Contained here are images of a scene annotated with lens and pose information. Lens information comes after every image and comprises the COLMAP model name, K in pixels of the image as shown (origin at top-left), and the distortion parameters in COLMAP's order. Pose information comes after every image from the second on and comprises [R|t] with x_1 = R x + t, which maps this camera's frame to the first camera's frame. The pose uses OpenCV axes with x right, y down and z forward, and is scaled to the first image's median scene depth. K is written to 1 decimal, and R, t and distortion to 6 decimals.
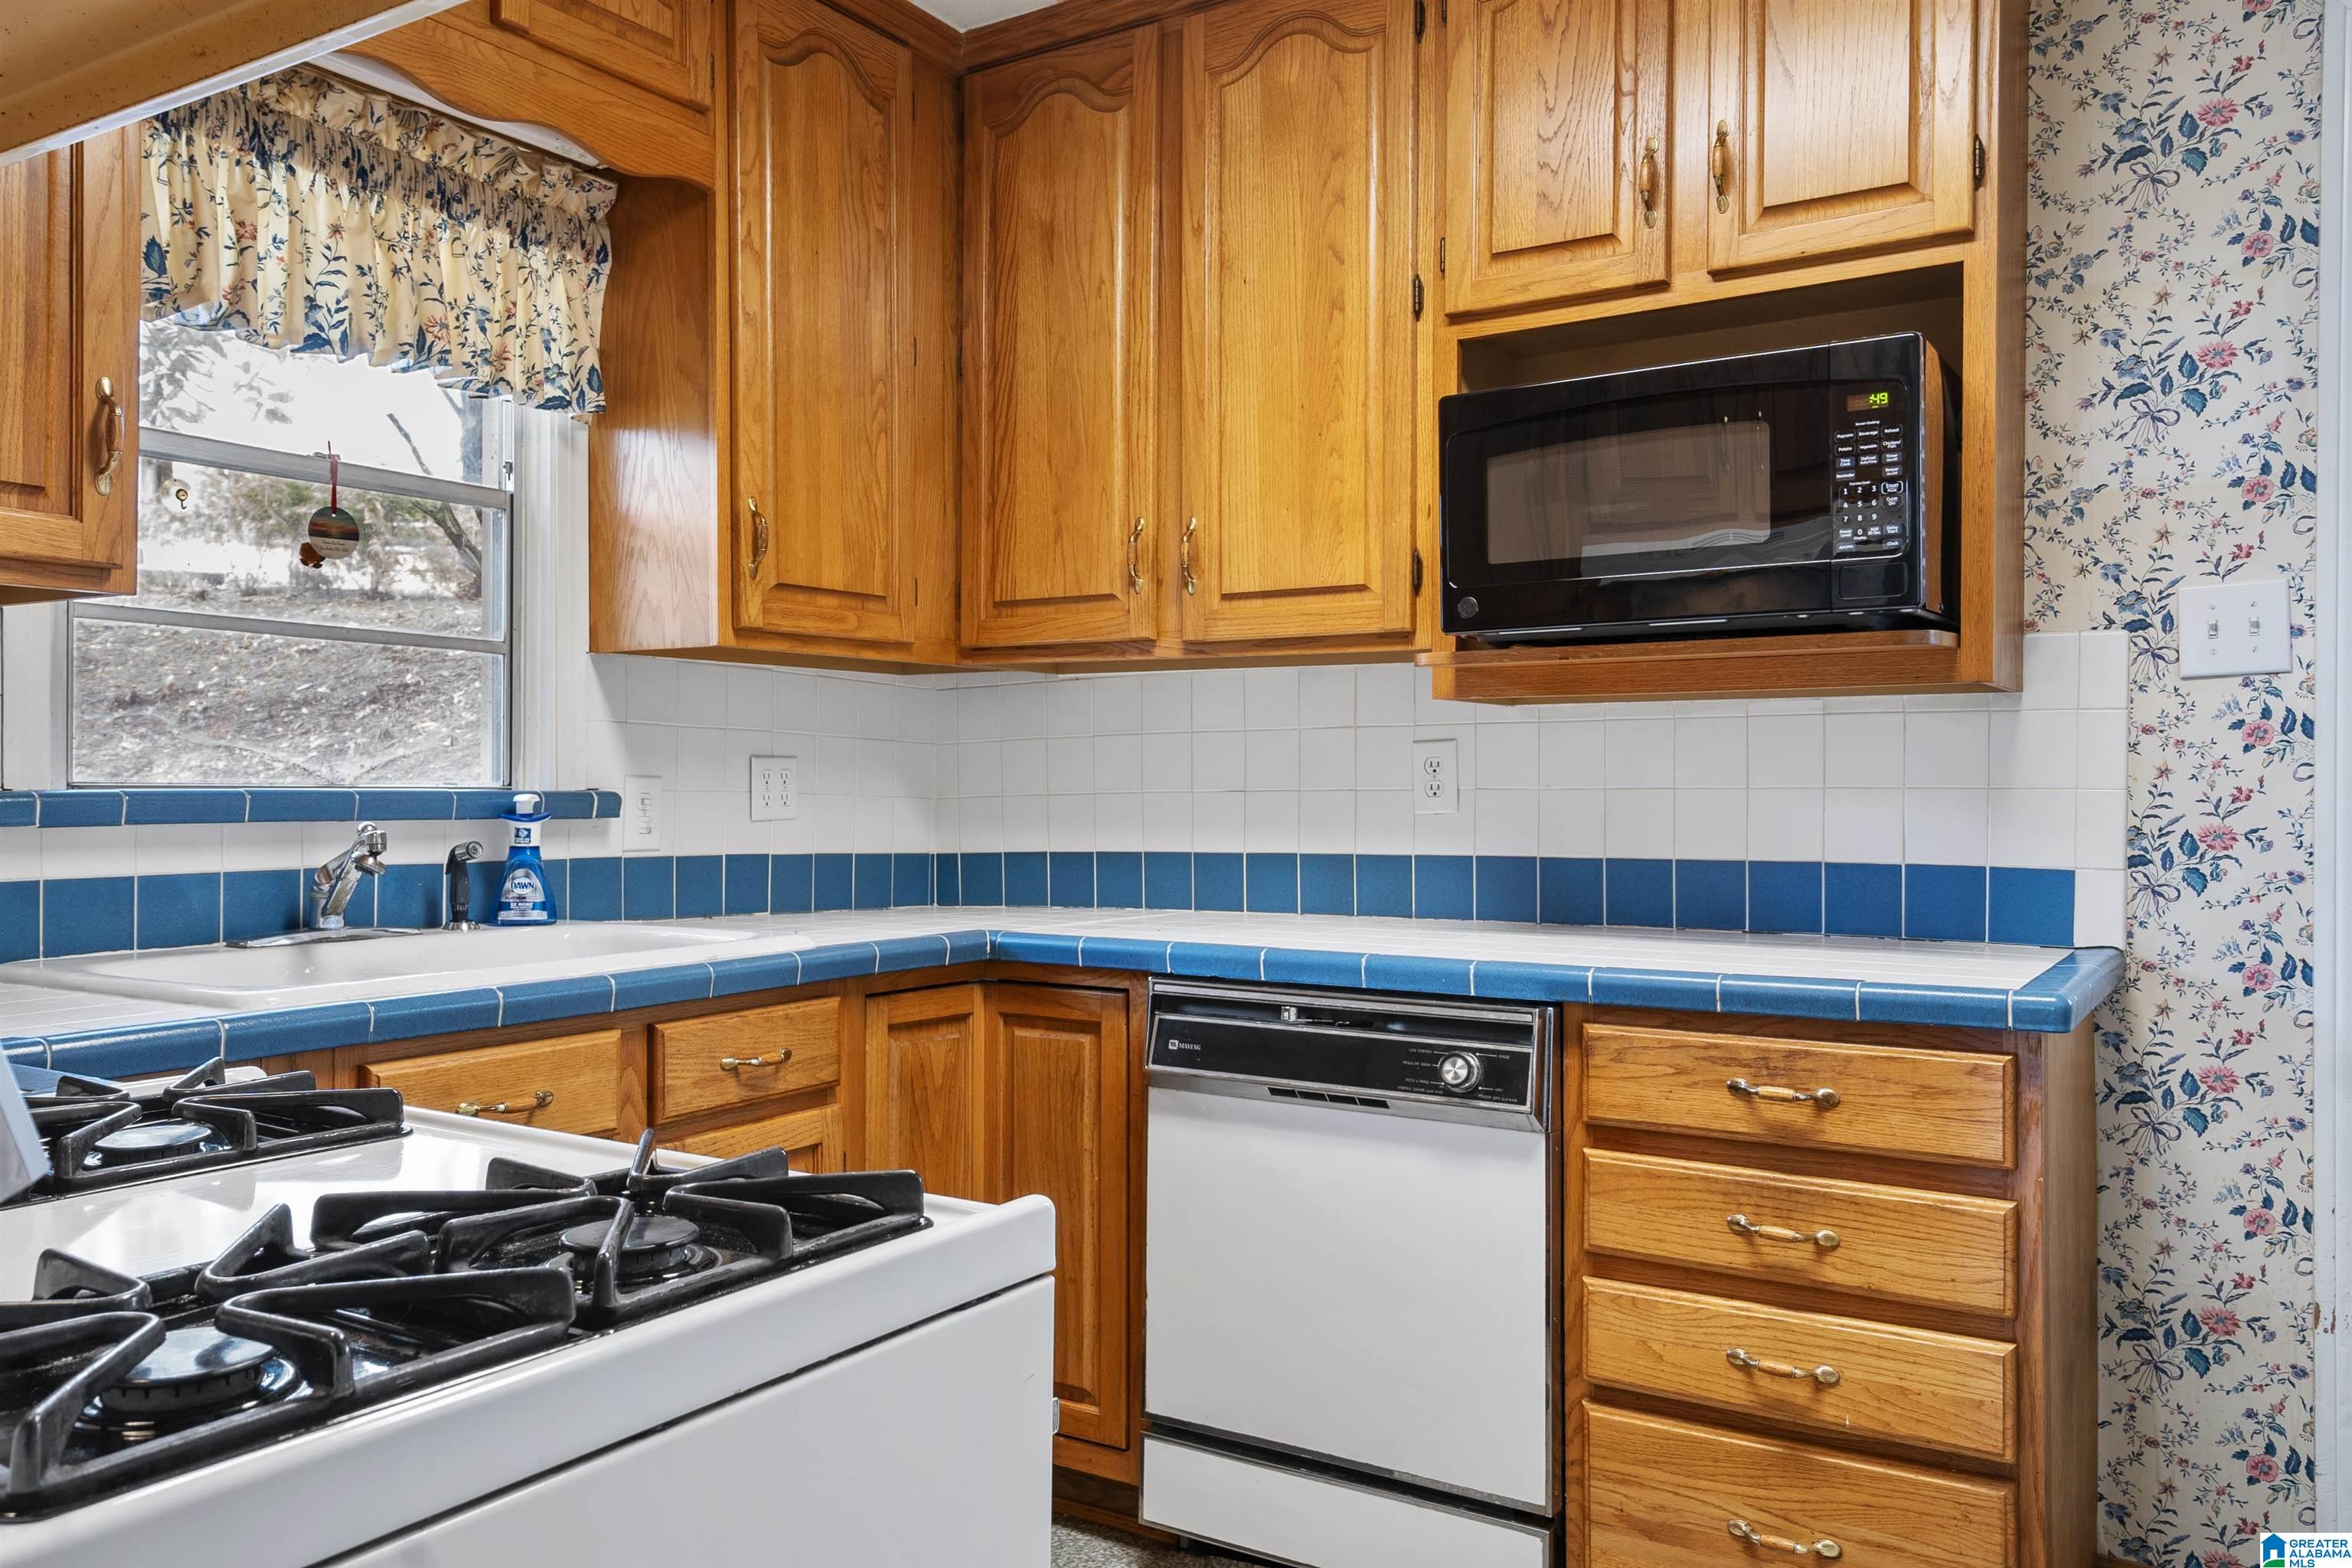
lens RADIAL K [[1773.4, 0, 1169.9], [0, 1773.4, 791.0], [0, 0, 1]] dist [0.033417, -0.013267]
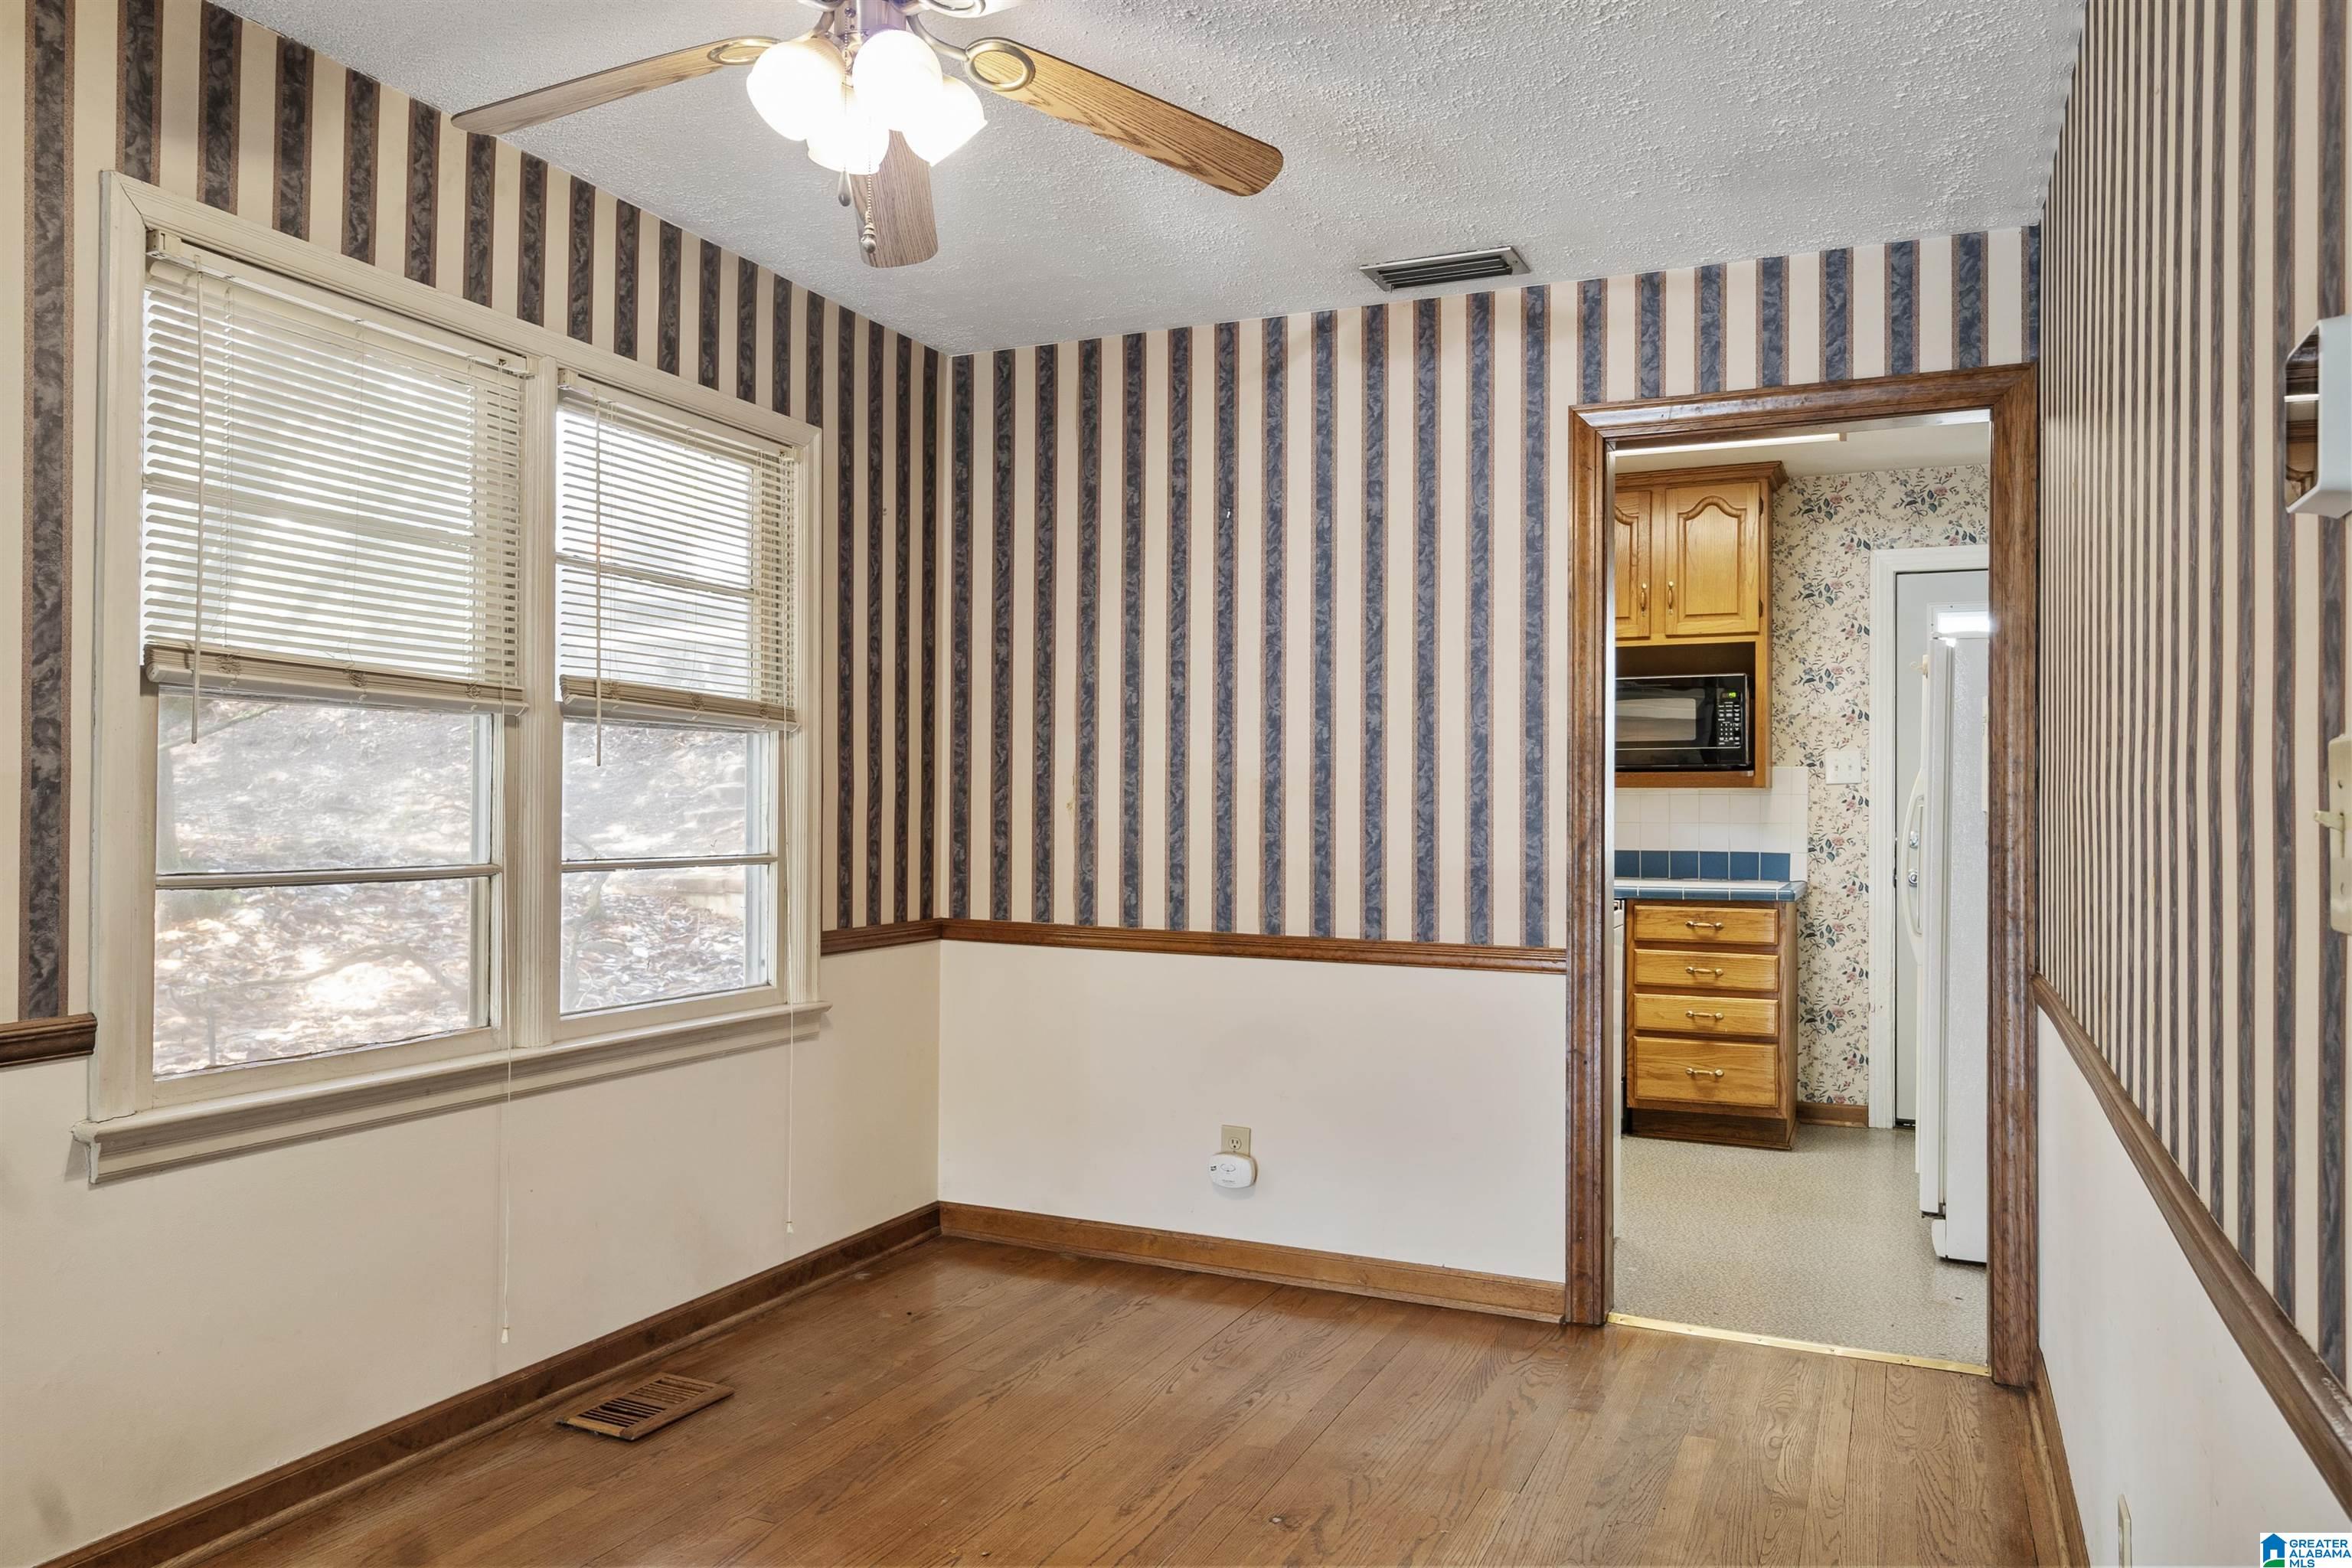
lens RADIAL K [[1636.3, 0, 1181.6], [0, 1636.3, 781.8], [0, 0, 1]] dist [0.010626, 0.001113]
pose [[0.990117, 0.005244, 0.140142, -0.801899], [-0.003485, 0.999912, -0.012792, -0.031032], [-0.140197, 0.012177, 0.990049, -1.413518]]
